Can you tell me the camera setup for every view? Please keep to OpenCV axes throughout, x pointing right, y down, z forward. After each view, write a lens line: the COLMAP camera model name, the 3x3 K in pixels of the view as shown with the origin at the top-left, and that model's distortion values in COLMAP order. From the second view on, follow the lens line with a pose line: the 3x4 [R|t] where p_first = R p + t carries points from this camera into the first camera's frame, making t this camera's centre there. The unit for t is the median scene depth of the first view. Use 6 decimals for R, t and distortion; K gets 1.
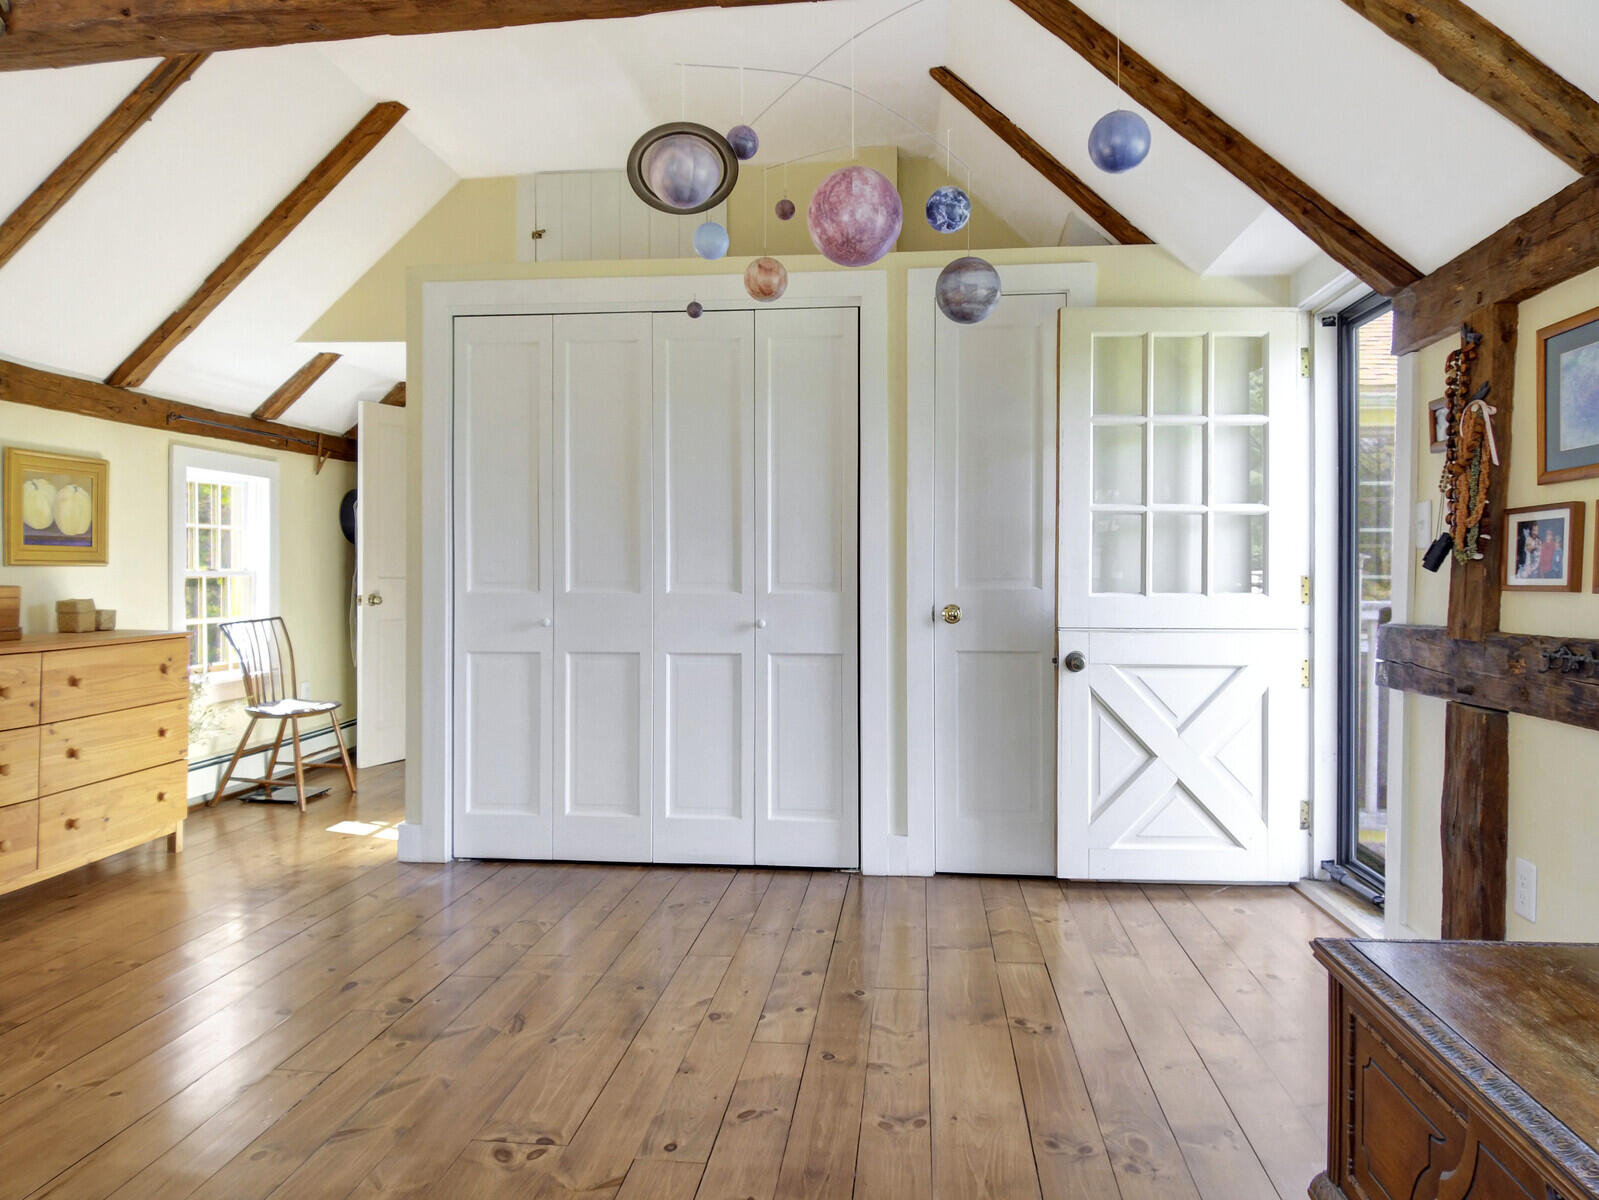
lens RADIAL K [[1117.1, 0, 809.4], [0, 1117.1, 594.8], [0, 0, 1]] dist [0.031626, -0.052161]
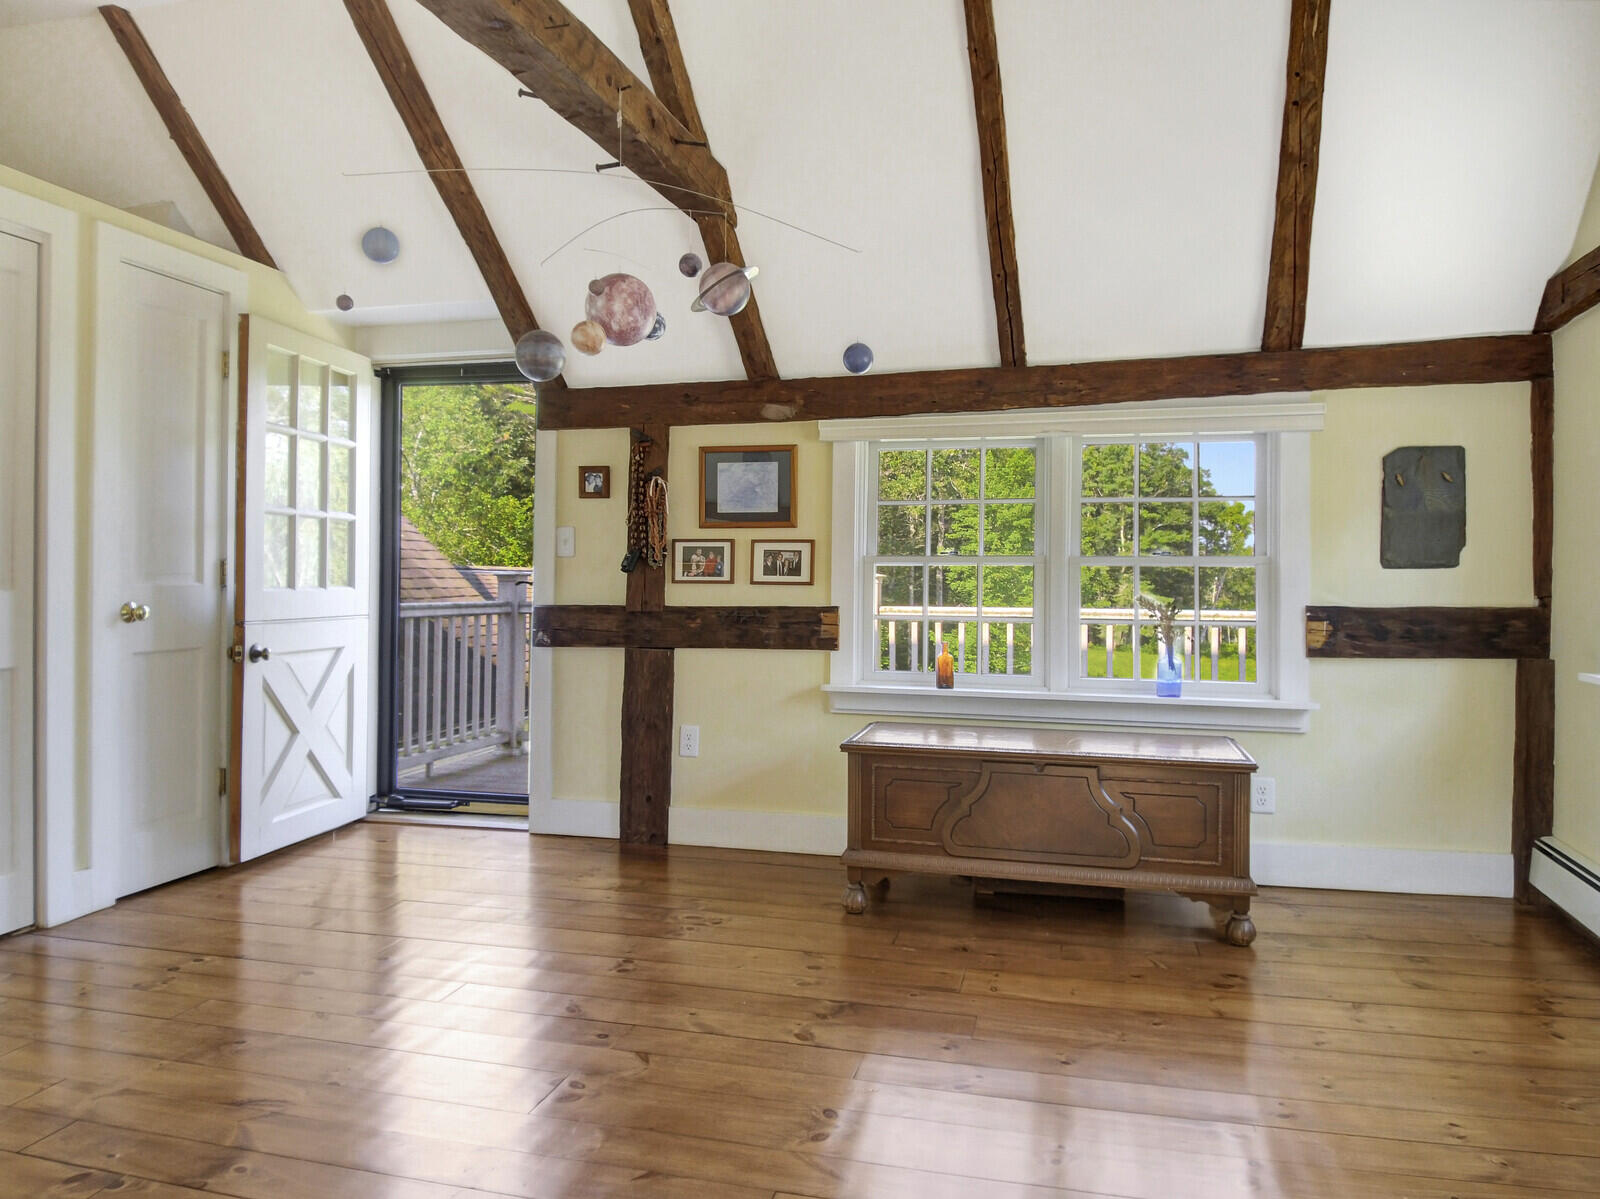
lens RADIAL K [[1117.8, 0, 794.1], [0, 1117.8, 591.2], [0, 0, 1]] dist [0.031626, -0.052161]
pose [[0.133969, -0.006996, 0.990961, -0.736284], [0.011101, 0.999923, 0.005558, 0.000973], [-0.990923, 0.010256, 0.134037, 0.351265]]
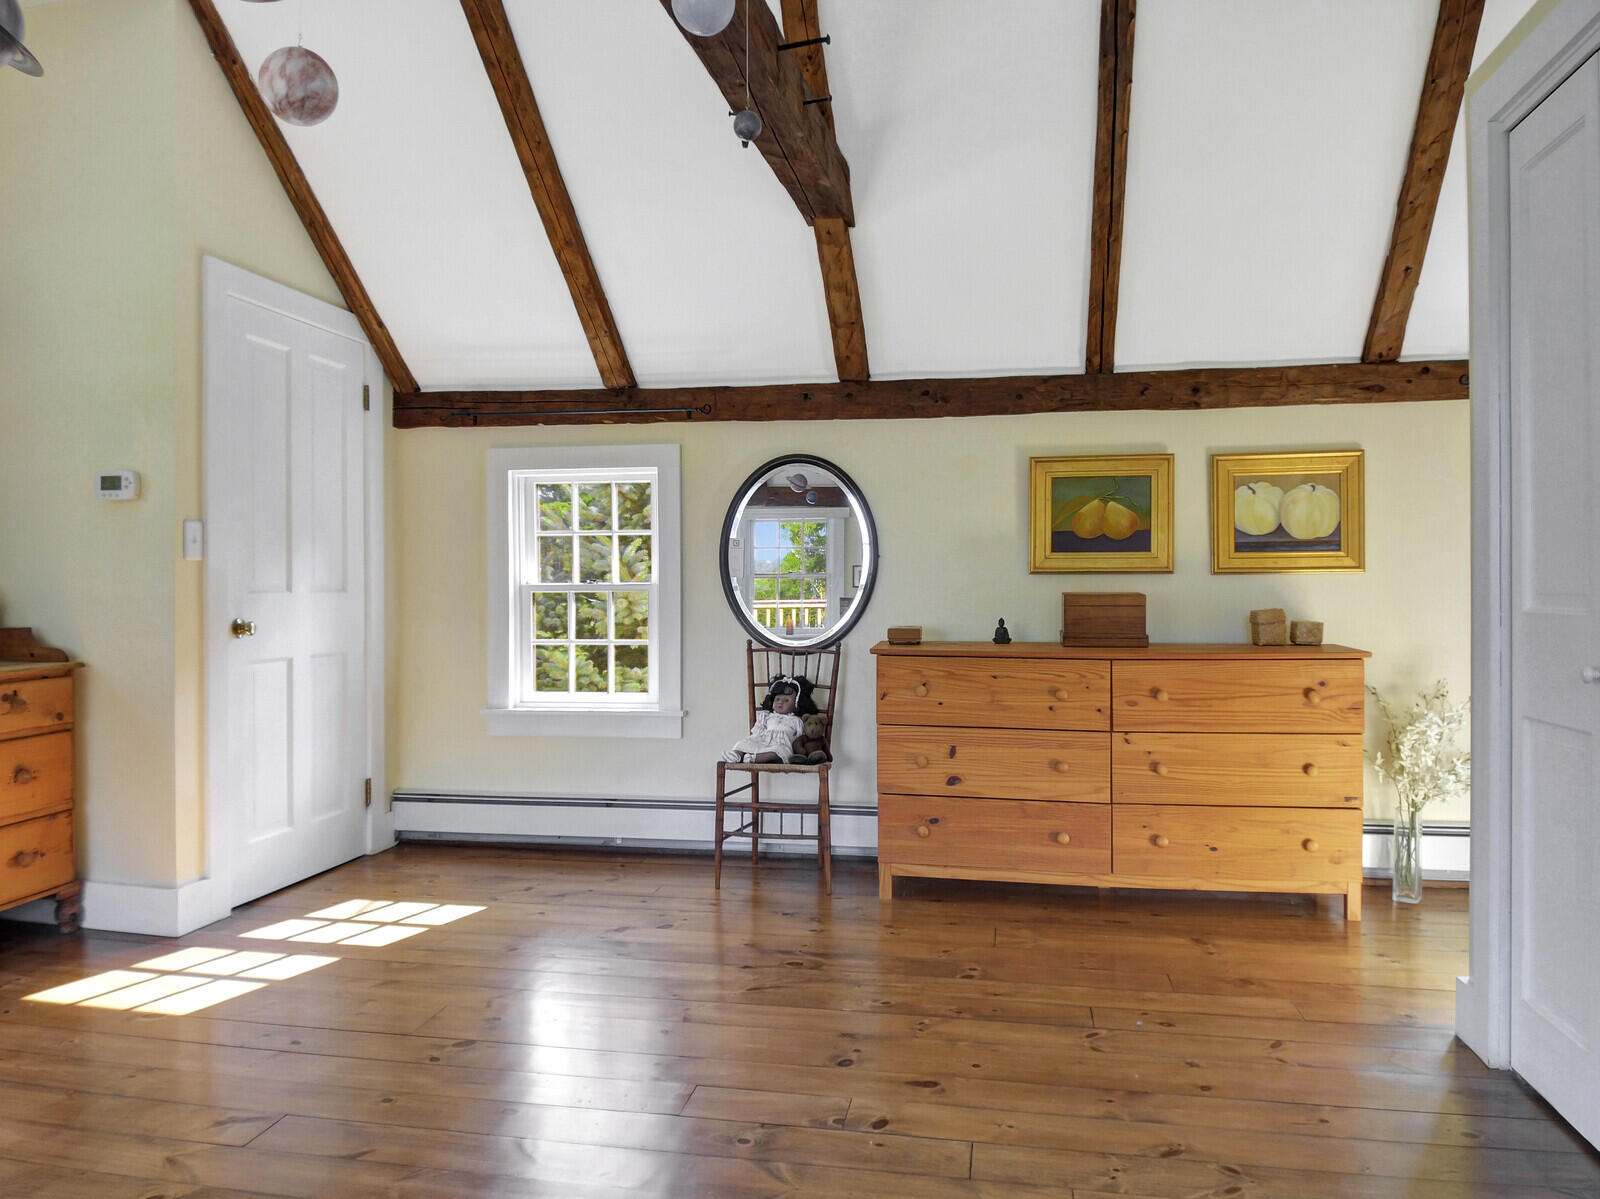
lens RADIAL K [[1117.8, 0, 814.4], [0, 1117.8, 594.9], [0, 0, 1]] dist [0.031626, -0.052161]
pose [[-0.082383, 0.009837, -0.996552, 0.323551], [-0.010814, 0.999884, 0.010763, -0.014688], [0.996542, 0.011663, -0.082267, 0.764981]]
